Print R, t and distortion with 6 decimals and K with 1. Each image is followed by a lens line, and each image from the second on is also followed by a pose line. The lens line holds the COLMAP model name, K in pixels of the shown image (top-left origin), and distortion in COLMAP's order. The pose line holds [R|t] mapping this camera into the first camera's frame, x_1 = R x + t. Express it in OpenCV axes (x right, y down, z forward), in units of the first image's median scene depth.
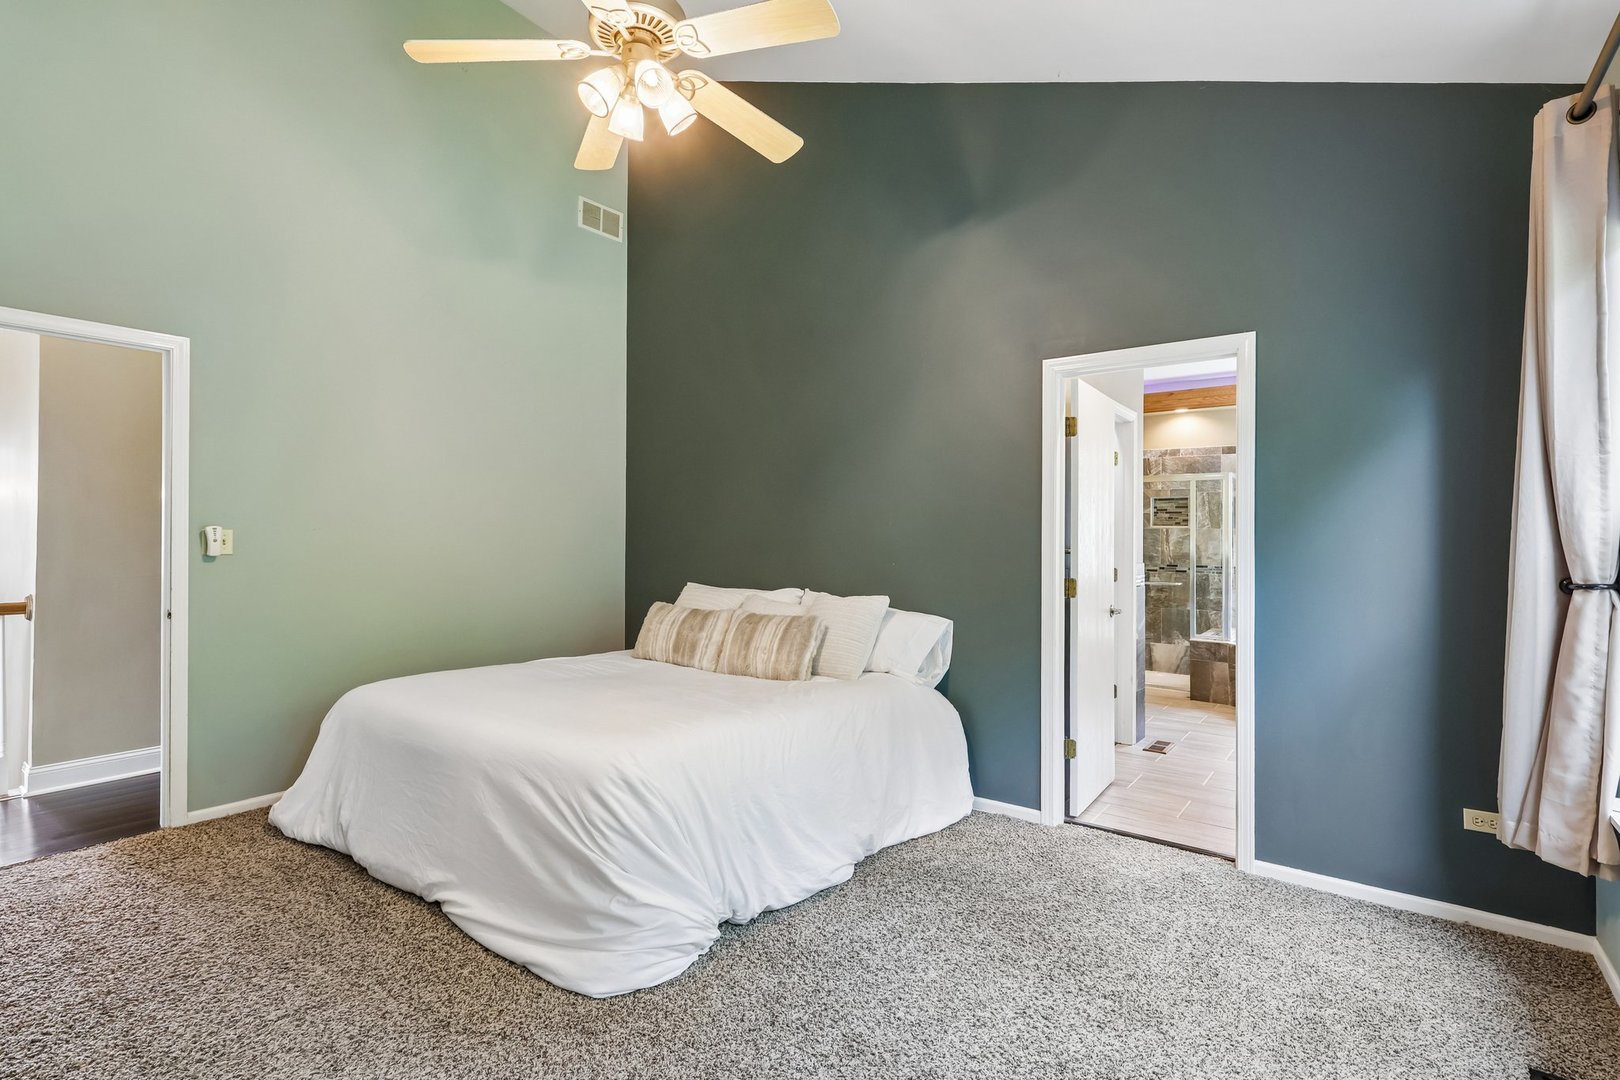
lens RADIAL K [[753.2, 0, 802.9], [0, 753.2, 541.2], [0, 0, 1]] dist [0.000865, -0.000537]
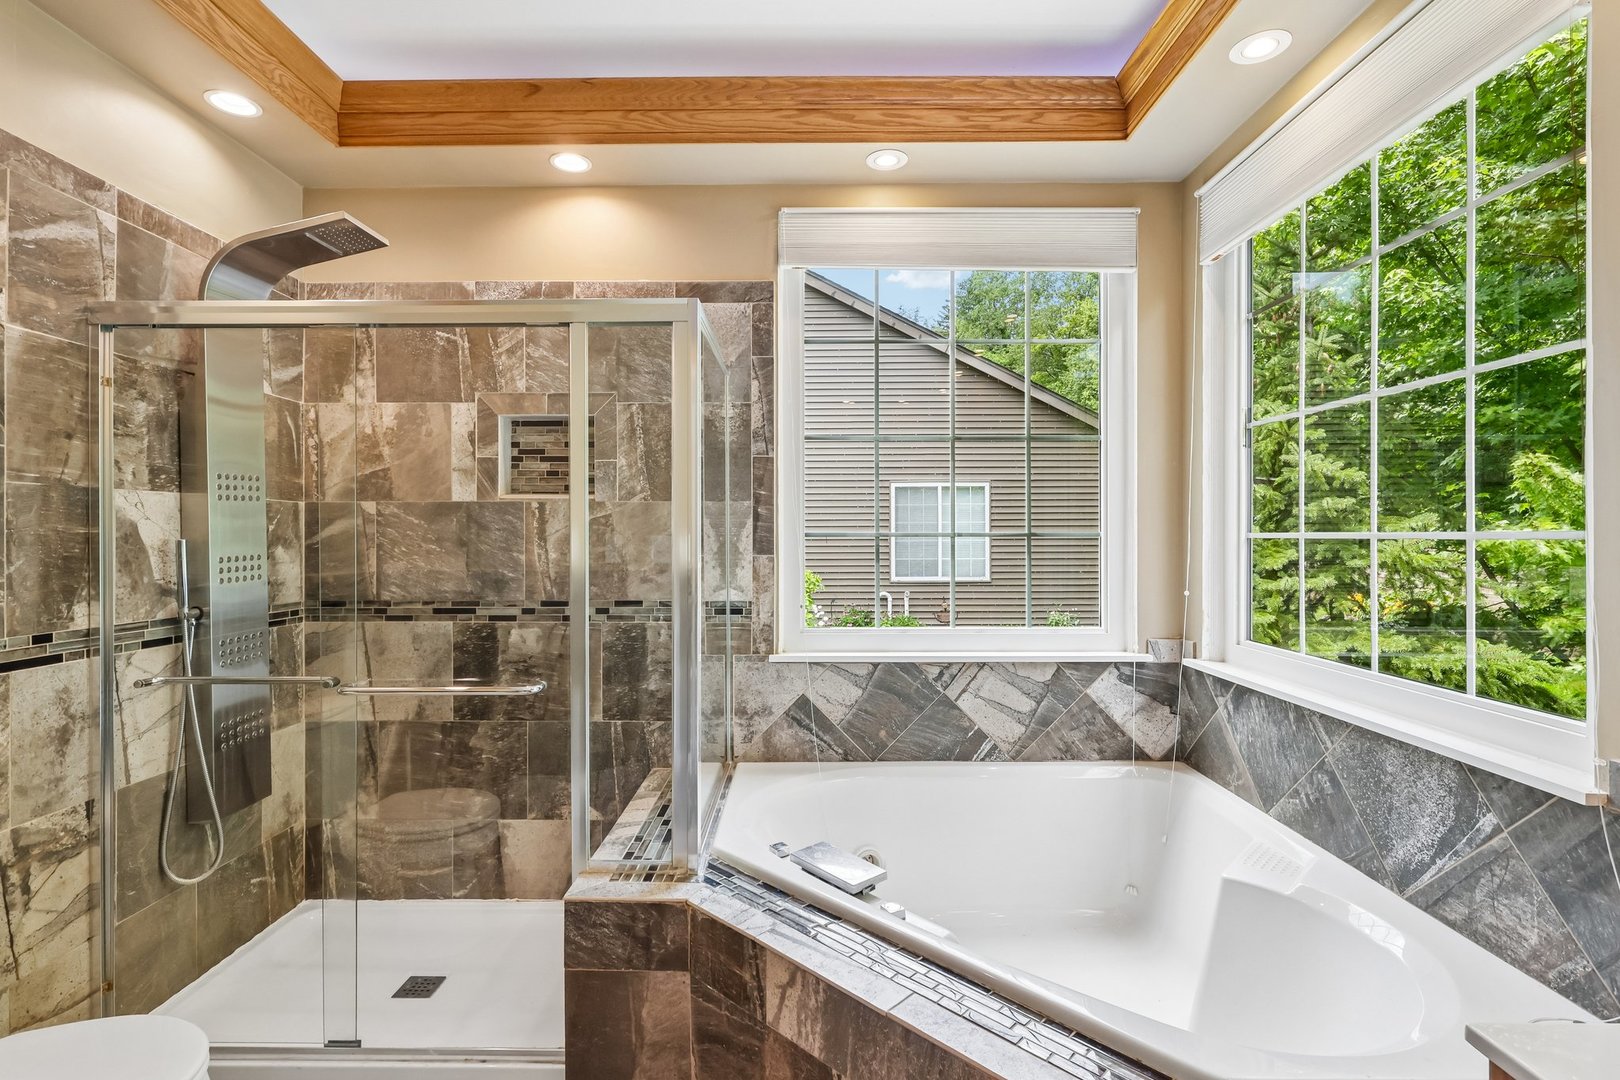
lens RADIAL K [[753.2, 0, 802.9], [0, 753.2, 541.2], [0, 0, 1]] dist [0.000865, -0.000537]
pose [[0.792887, -0.007815, 0.609319, 0.376548], [0.005090, 0.999968, 0.006202, 0.000822], [-0.609348, -0.001816, 0.792901, 0.661558]]
